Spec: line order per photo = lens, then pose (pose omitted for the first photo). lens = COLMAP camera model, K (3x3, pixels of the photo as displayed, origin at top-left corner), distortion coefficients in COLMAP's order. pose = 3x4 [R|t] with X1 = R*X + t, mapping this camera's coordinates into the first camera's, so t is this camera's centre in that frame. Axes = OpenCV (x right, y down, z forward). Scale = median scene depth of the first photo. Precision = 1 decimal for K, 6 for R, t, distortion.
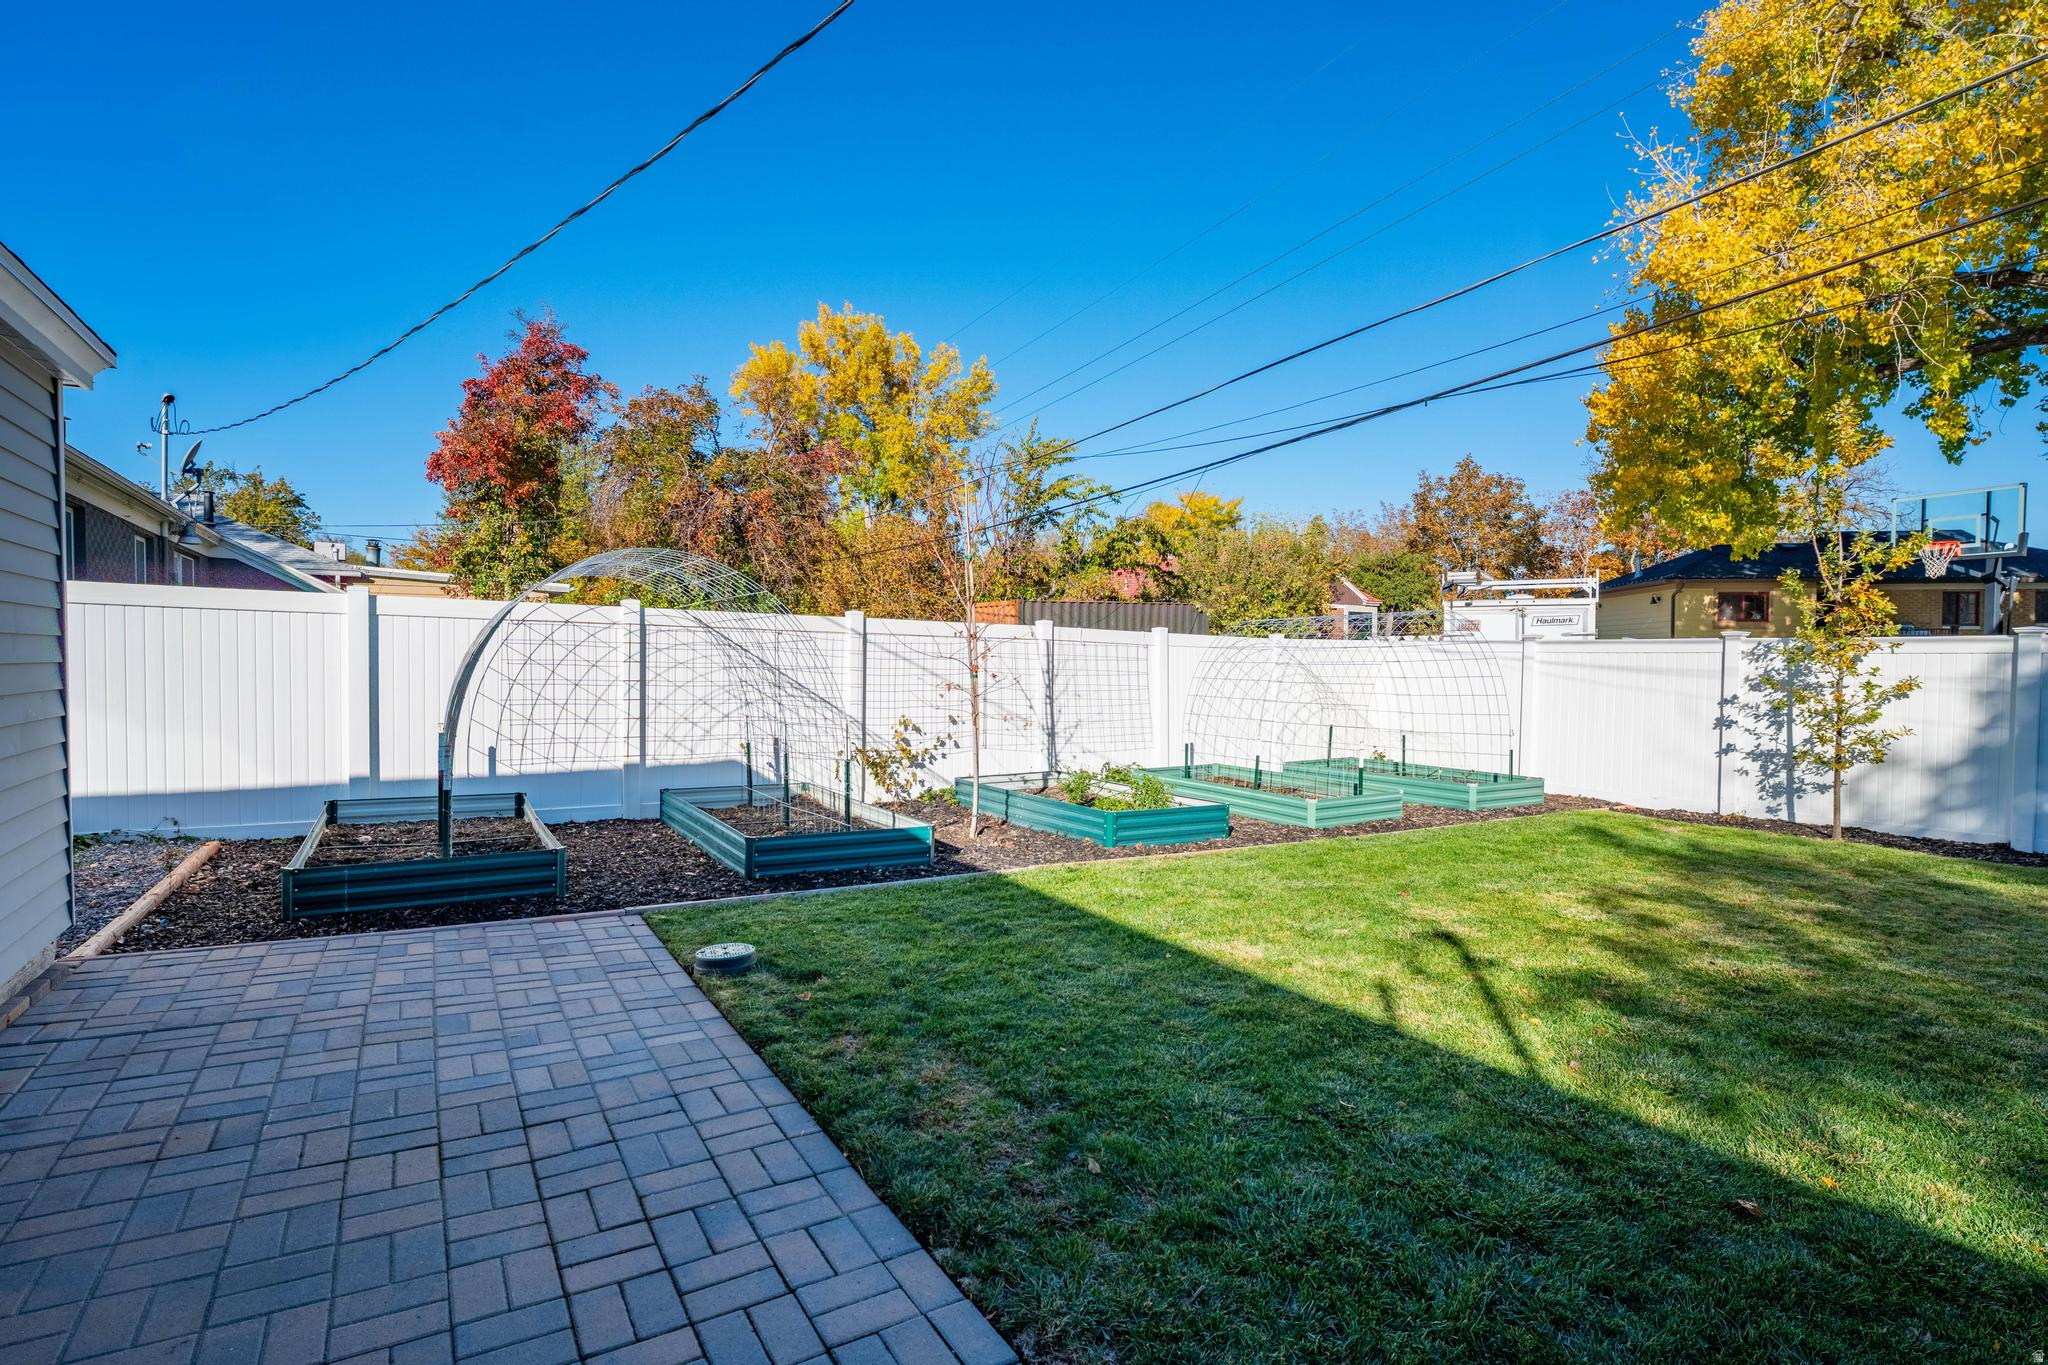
lens RADIAL K [[984.5, 0, 1037.2], [0, 984.5, 684.9], [0, 0, 1]] dist [0.002321, -0.000130]
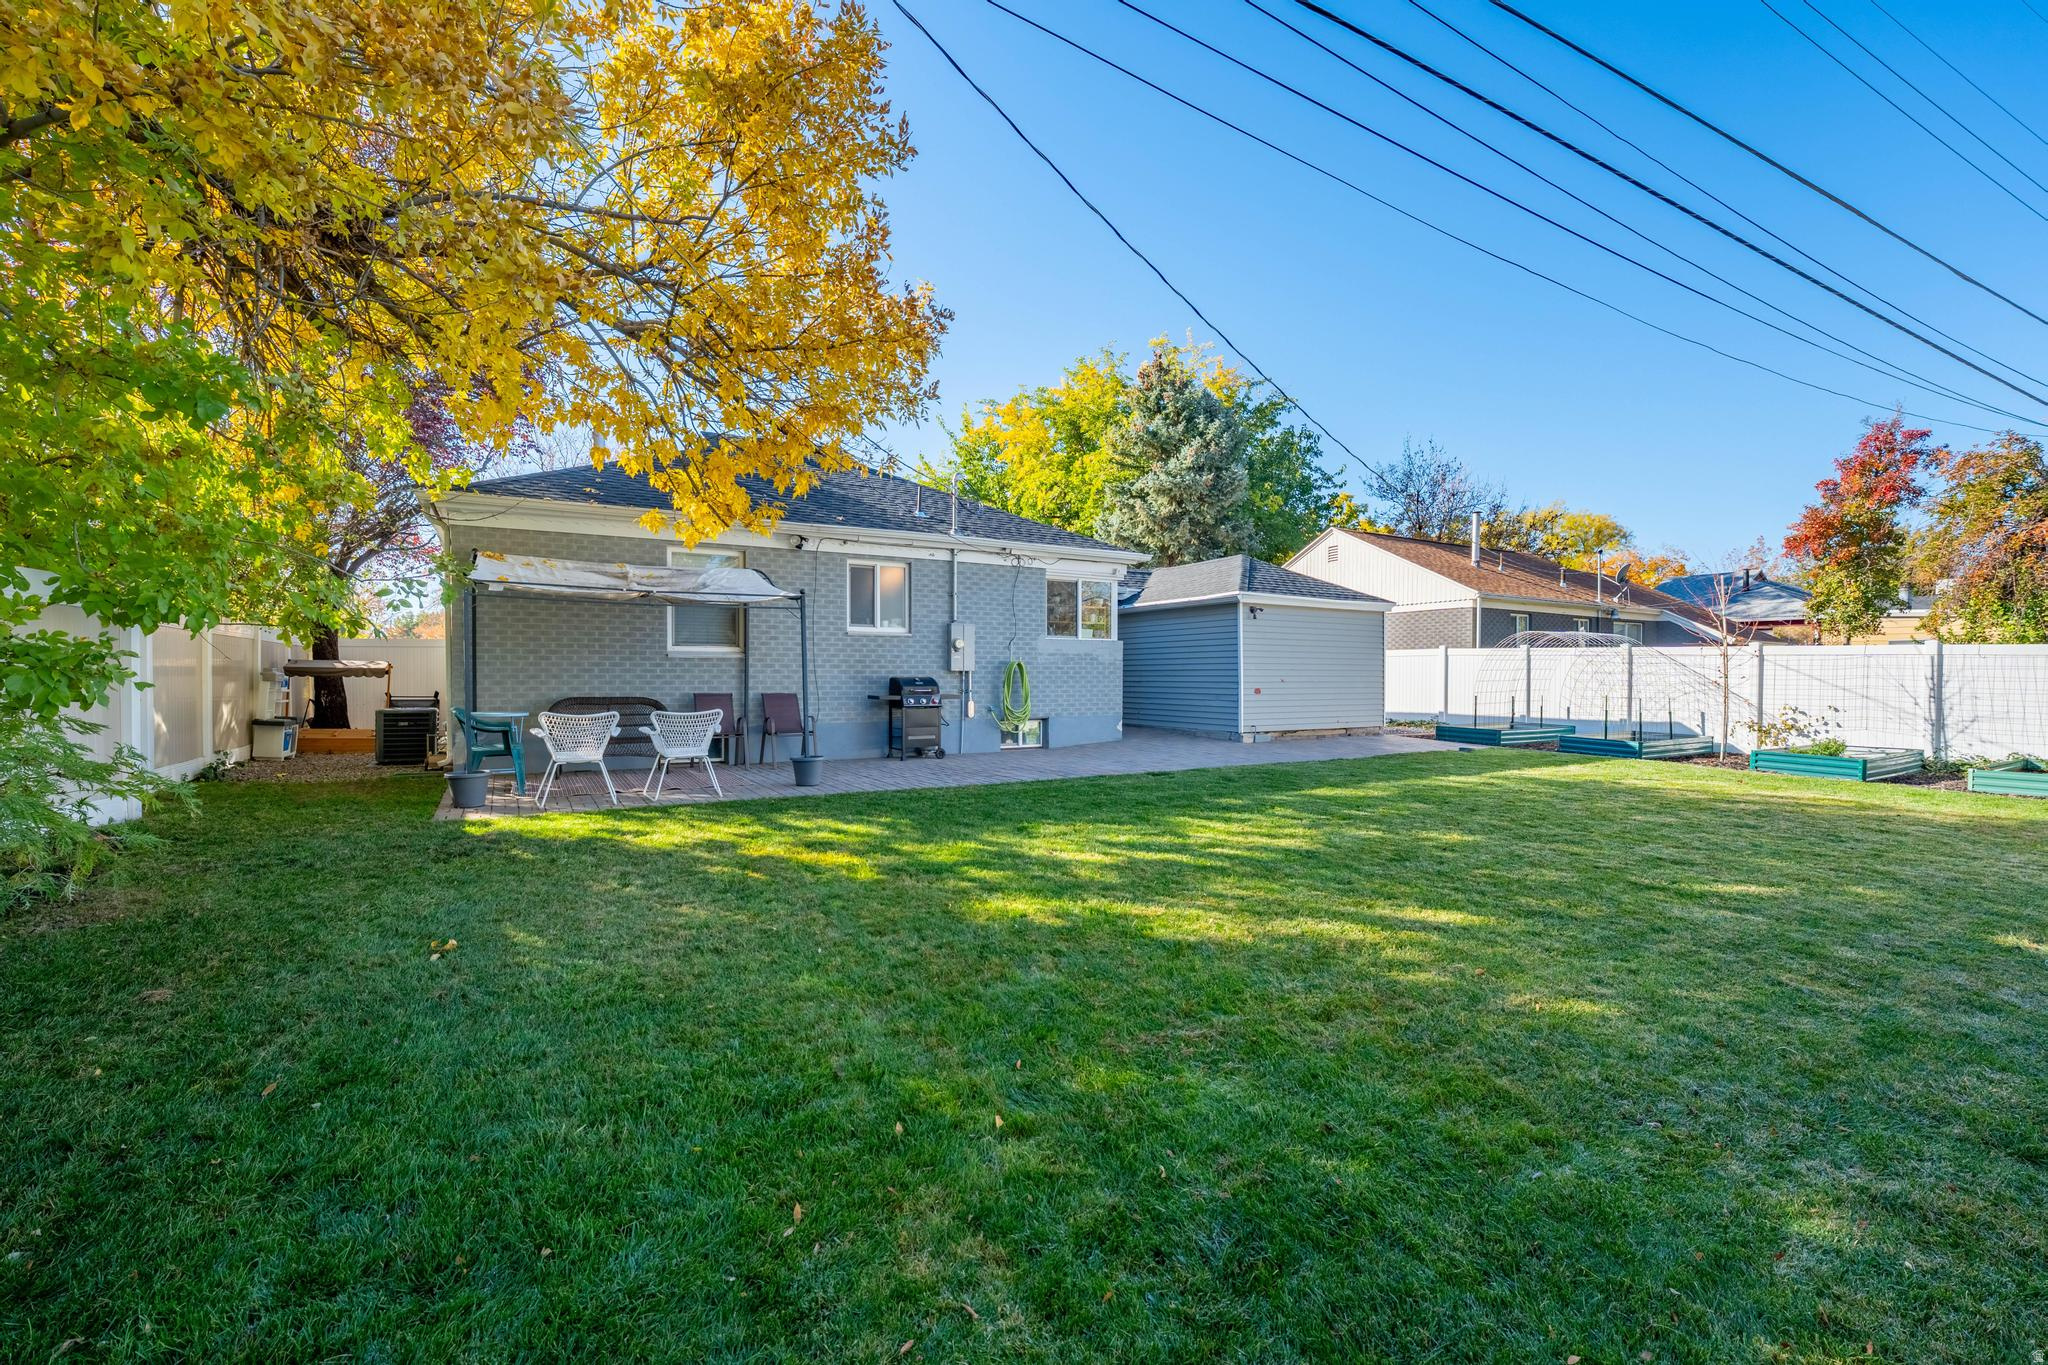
lens RADIAL K [[841.0, 0, 1031.8], [0, 841.0, 684.4], [0, 0, 1]] dist [-0.020136, -0.000215]
pose [[-0.007761, 0.005267, -0.999956, 0.639569], [-0.031242, 0.999497, 0.005507, 0.015414], [0.999482, 0.031283, -0.007592, -0.131414]]
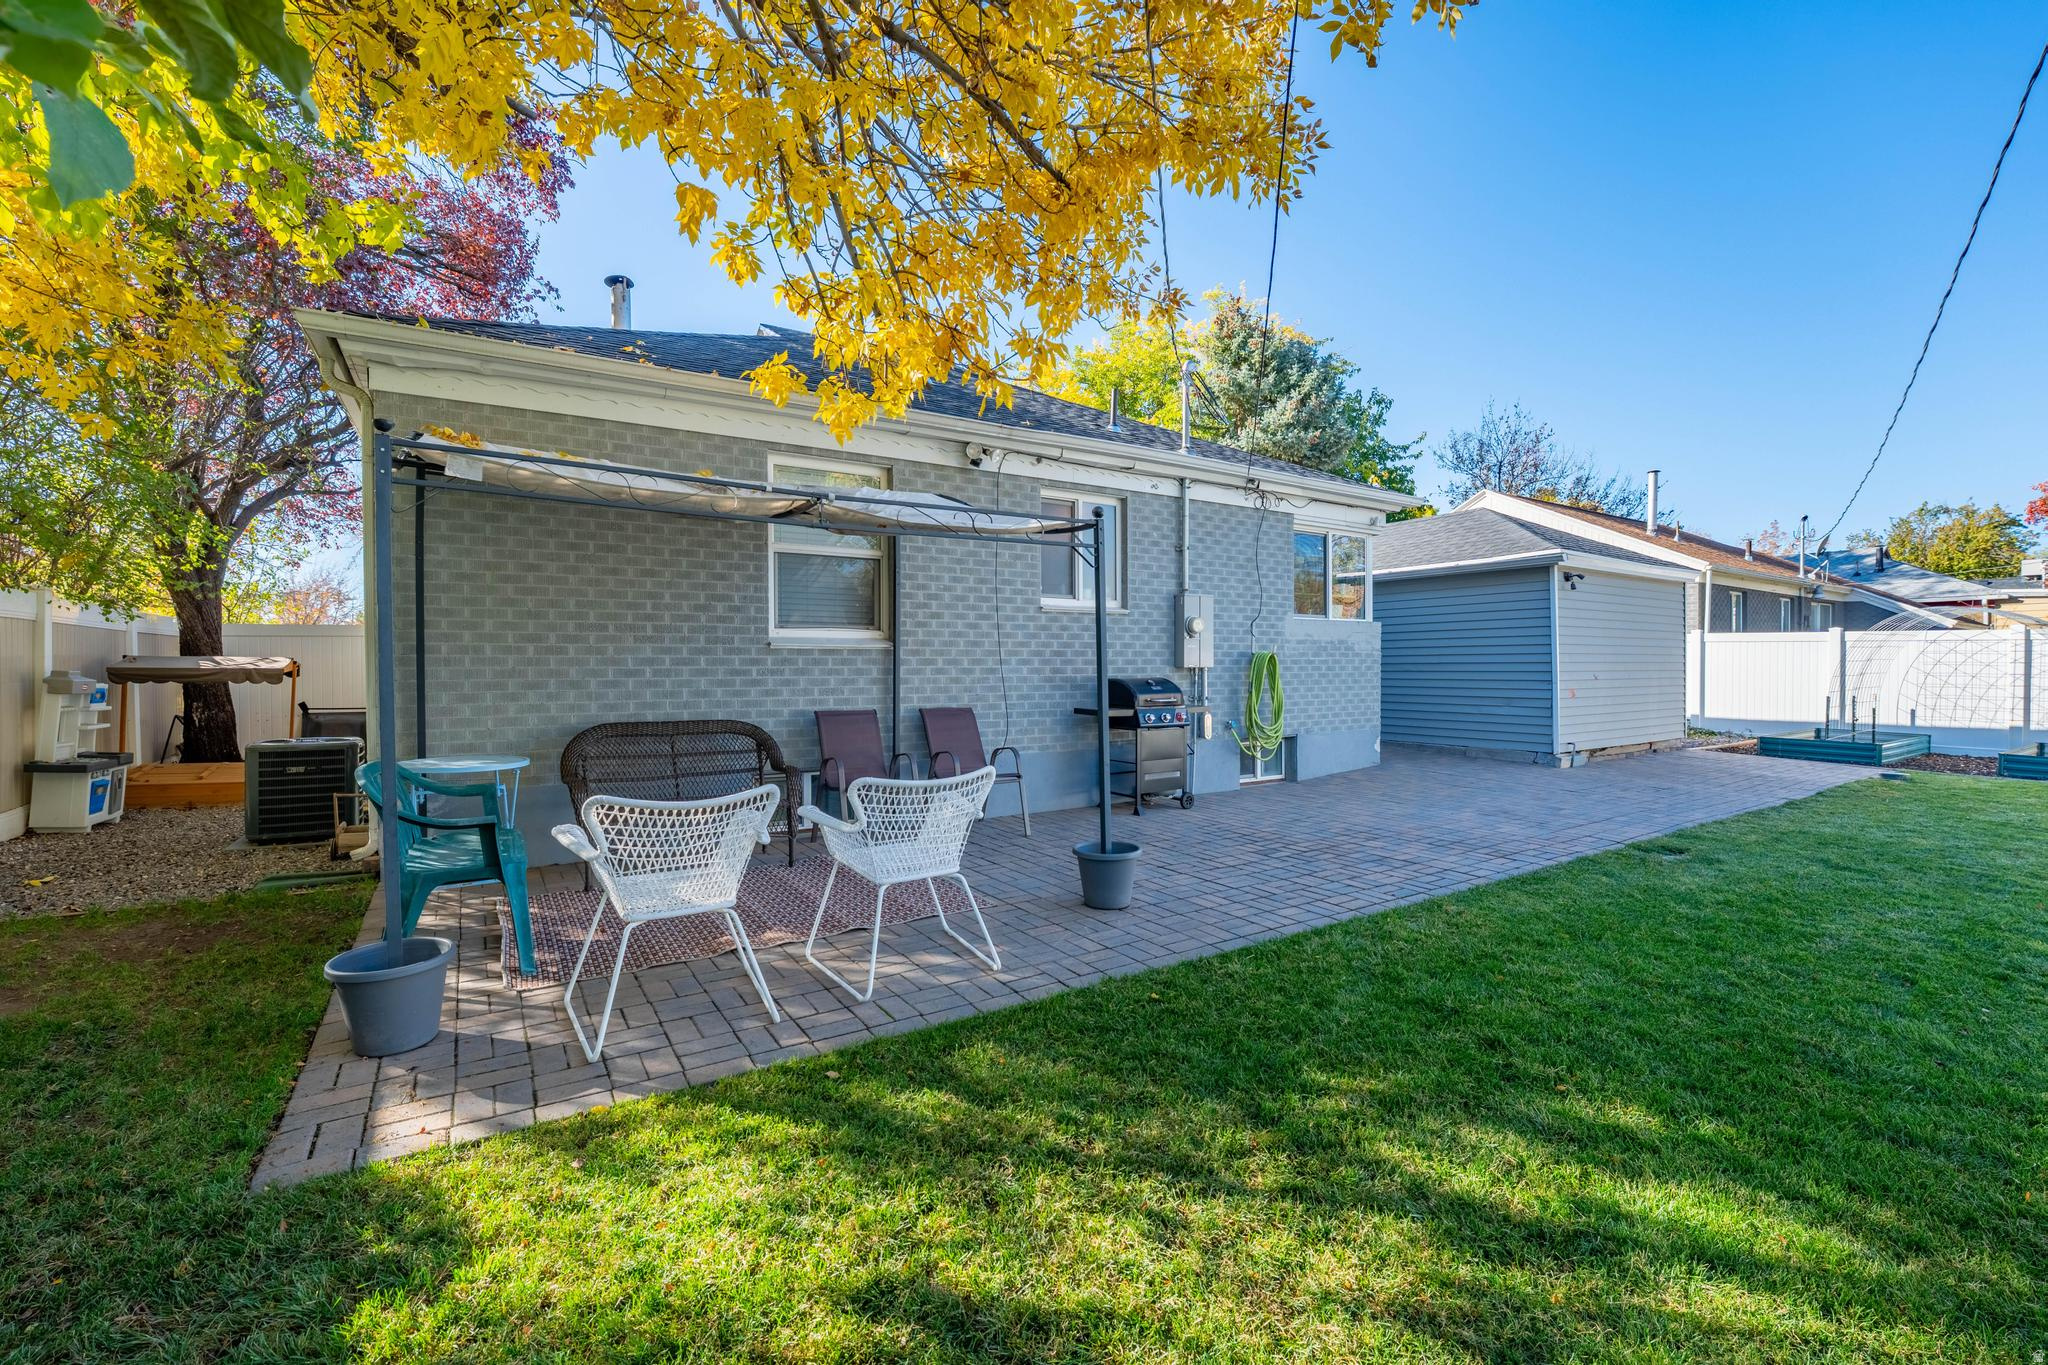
lens RADIAL K [[841.0, 0, 1022.0], [0, 841.0, 674.2], [0, 0, 1]] dist [-0.020136, -0.000215]
pose [[0.014071, 0.002740, -0.999897, 0.400882], [-0.025223, 0.999679, 0.002384, 0.014809], [0.999583, 0.025186, 0.014136, -0.288244]]
